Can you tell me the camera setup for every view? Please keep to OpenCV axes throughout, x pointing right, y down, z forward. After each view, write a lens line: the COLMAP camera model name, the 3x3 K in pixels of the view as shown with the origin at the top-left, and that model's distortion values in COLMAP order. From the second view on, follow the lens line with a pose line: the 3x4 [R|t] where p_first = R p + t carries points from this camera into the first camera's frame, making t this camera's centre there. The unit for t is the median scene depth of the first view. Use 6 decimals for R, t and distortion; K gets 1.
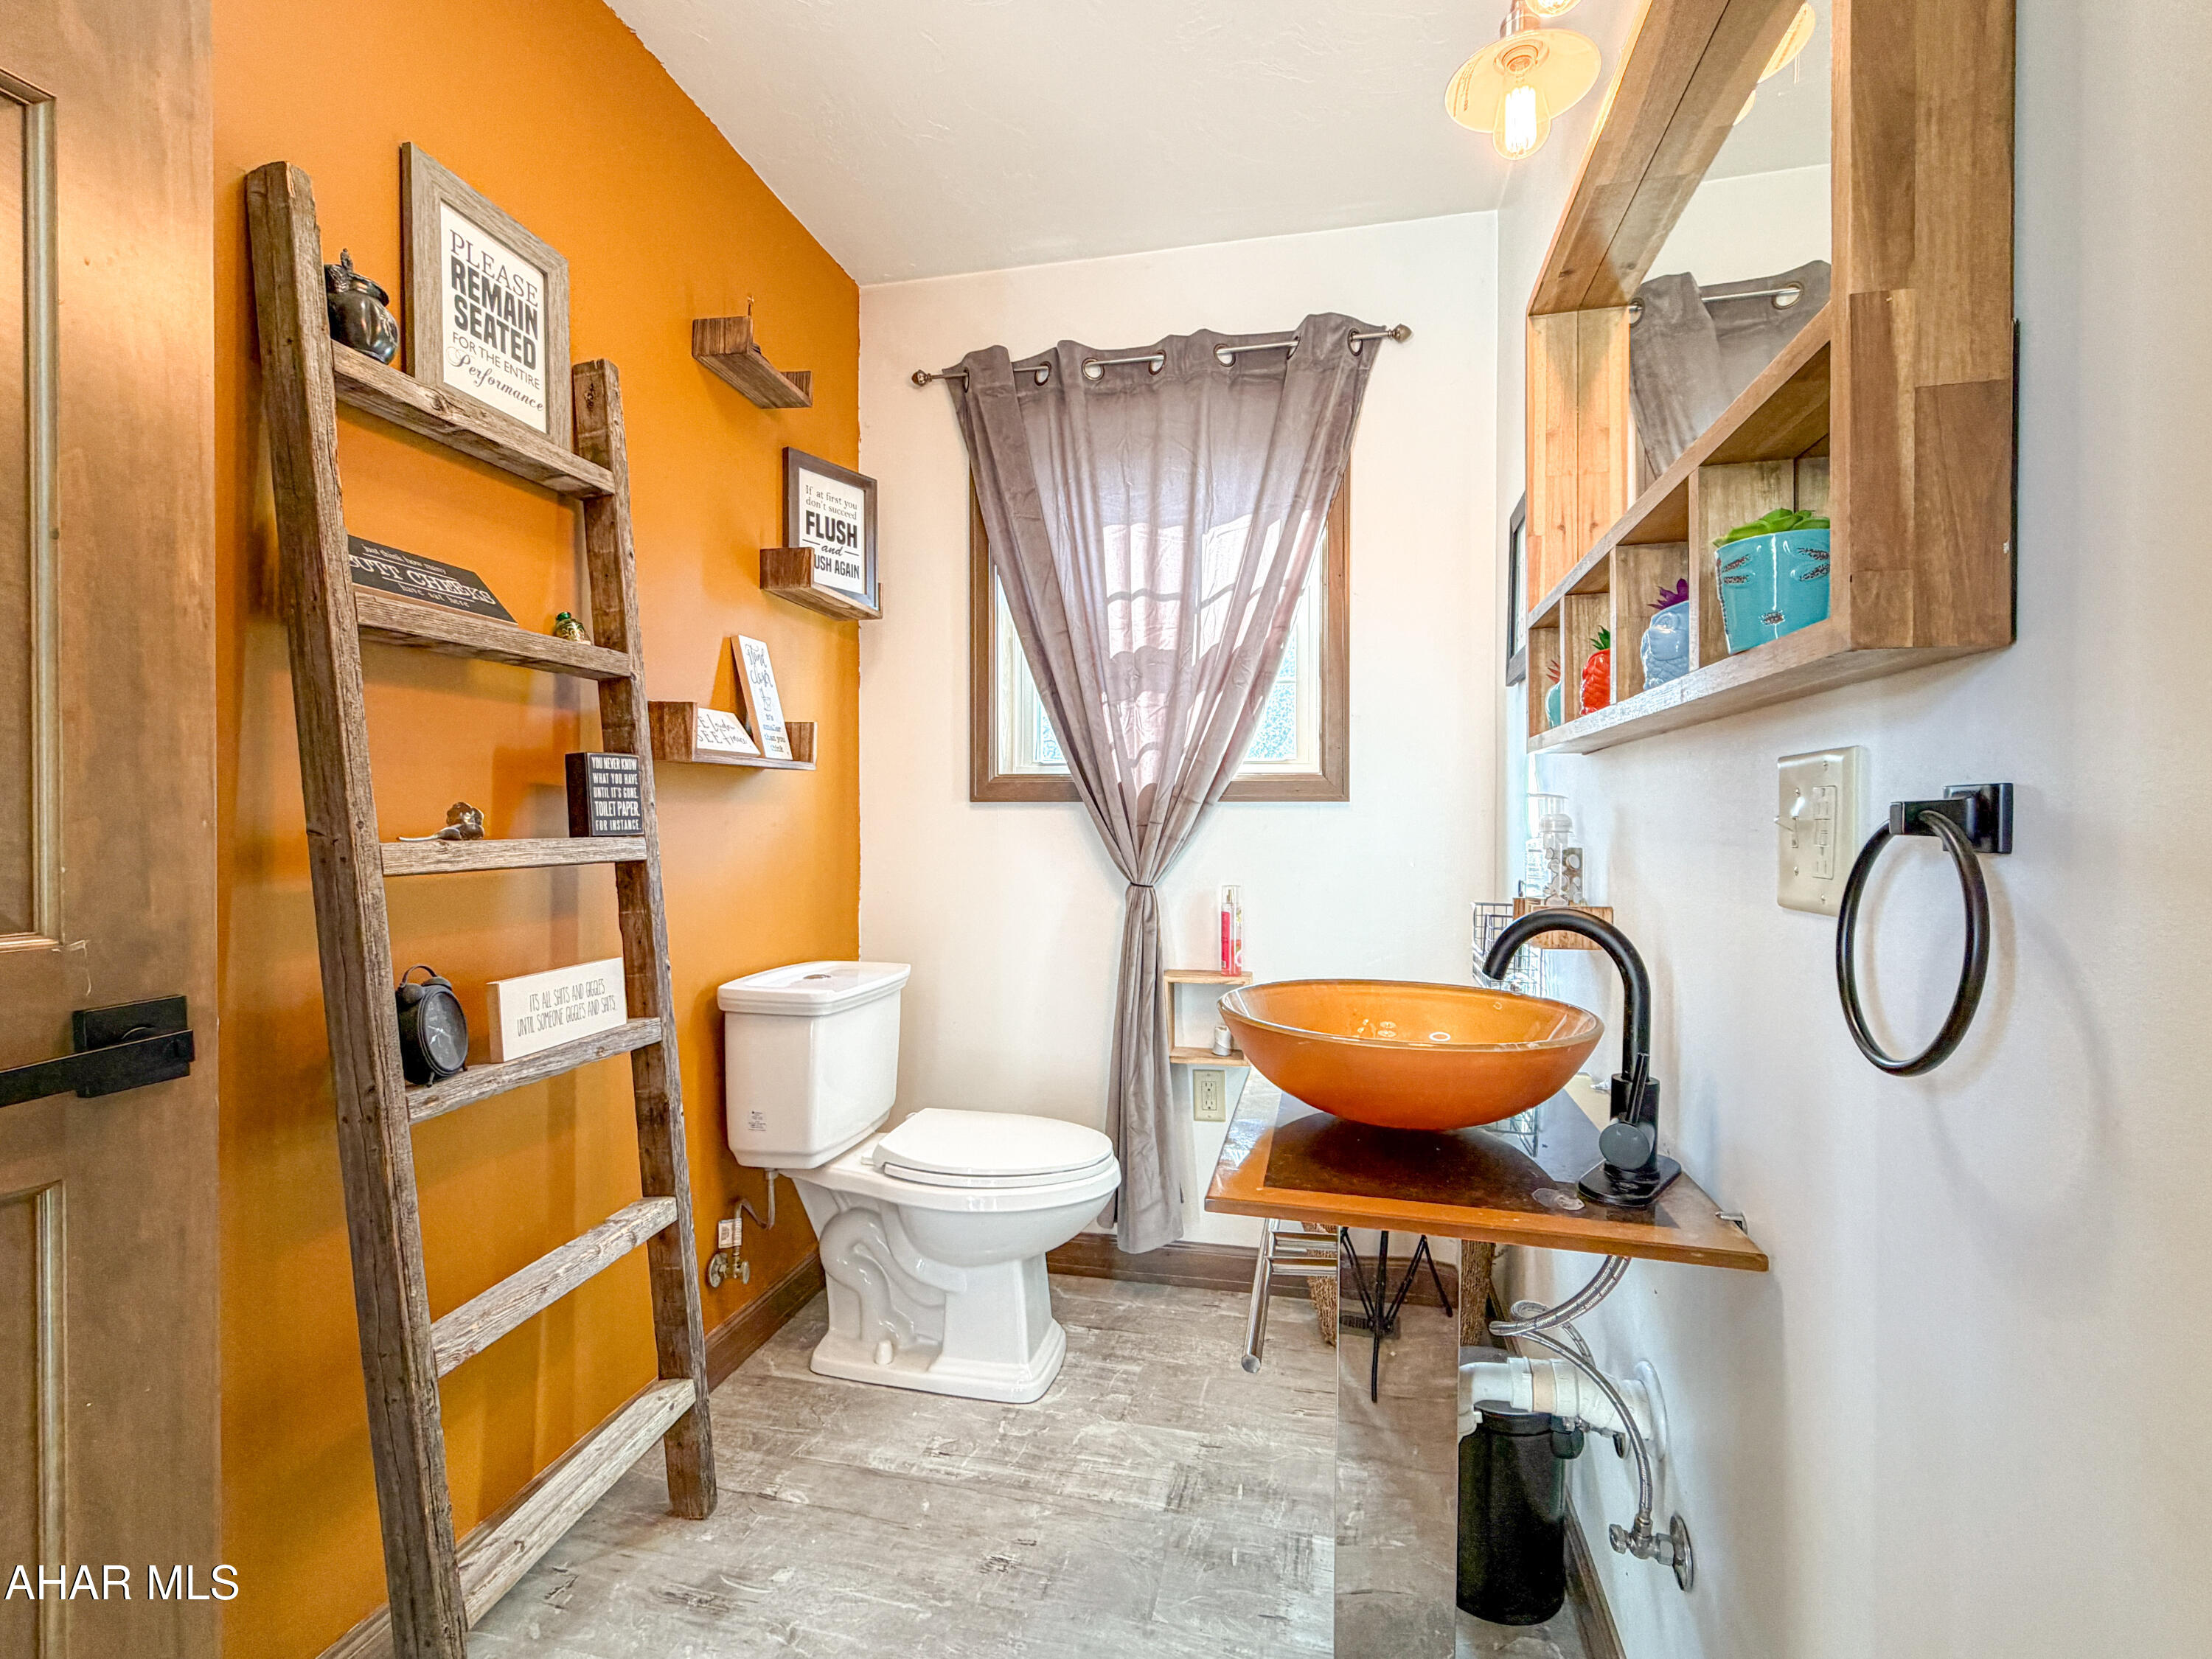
lens RADIAL K [[1020.8, 0, 1102.8], [0, 1020.8, 829.3], [0, 0, 1]] dist [-0.000378, -0.000007]
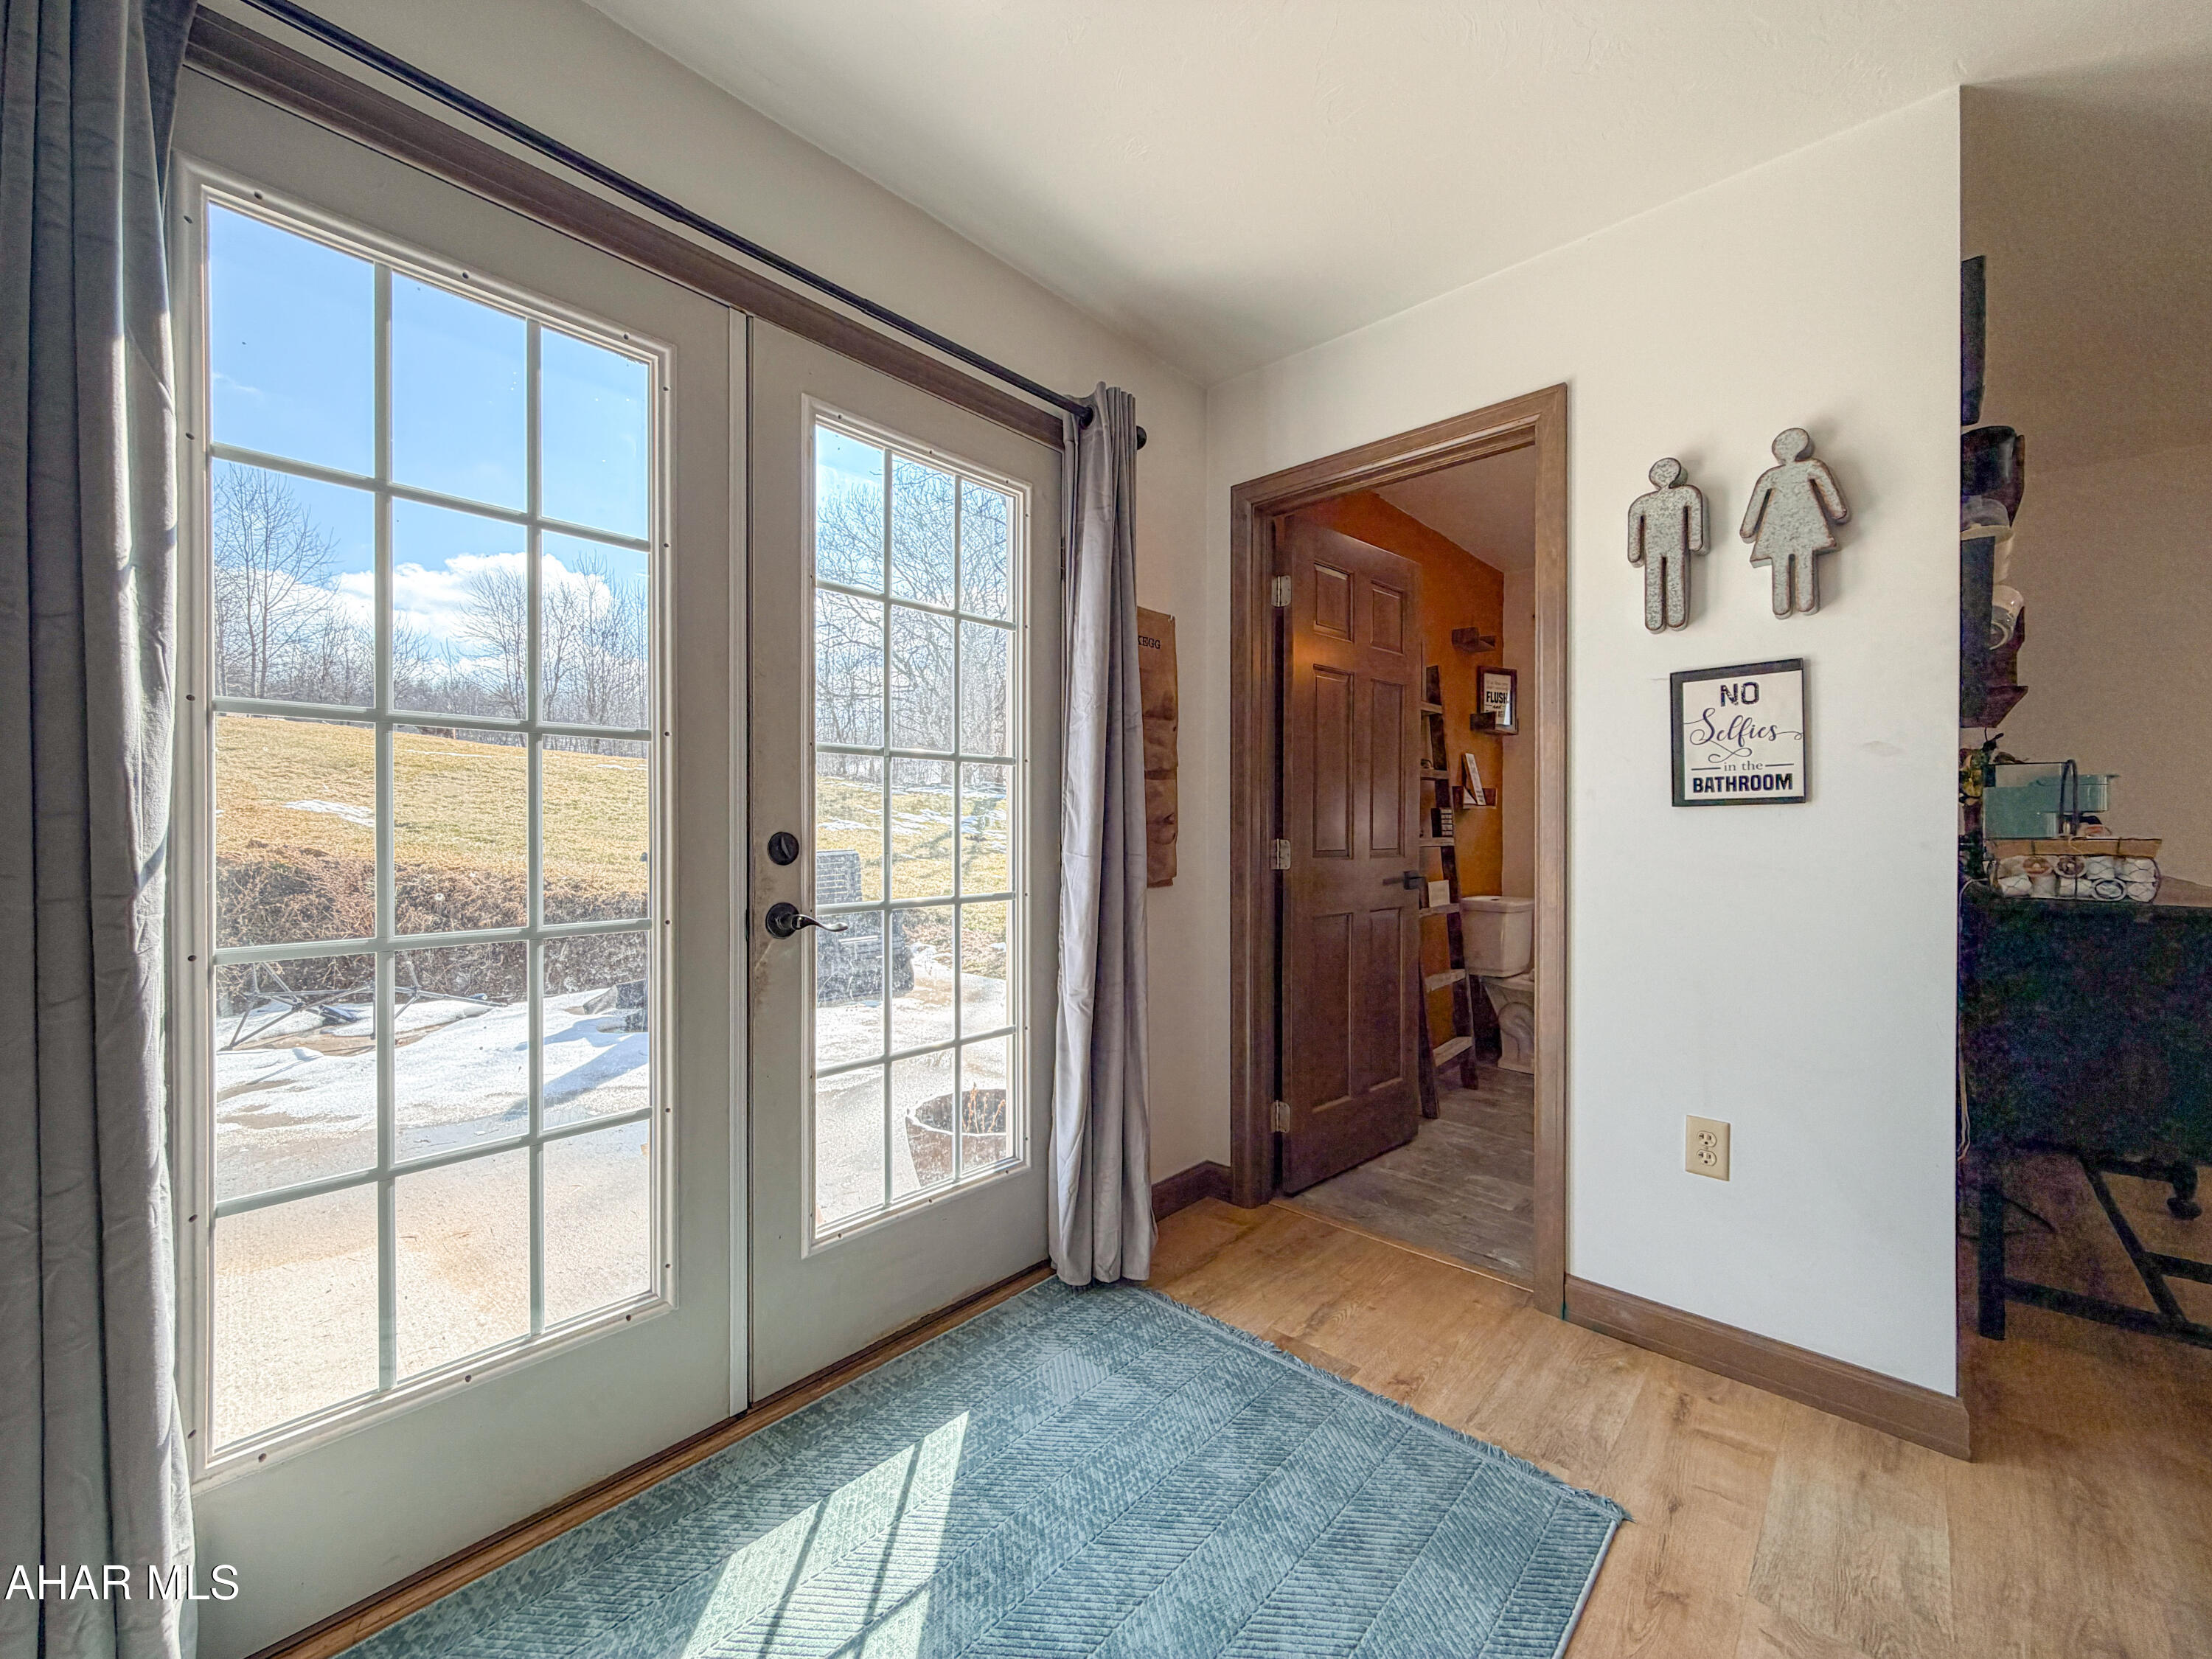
lens RADIAL K [[880.3, 0, 1104.1], [0, 880.3, 827.6], [0, 0, 1]] dist [0.000667, 0.000011]
pose [[0.870797, -0.001269, -0.491641, -0.079111], [-0.000747, 0.999992, -0.003904, -0.007570], [0.491642, 0.003767, 0.870789, -1.189511]]
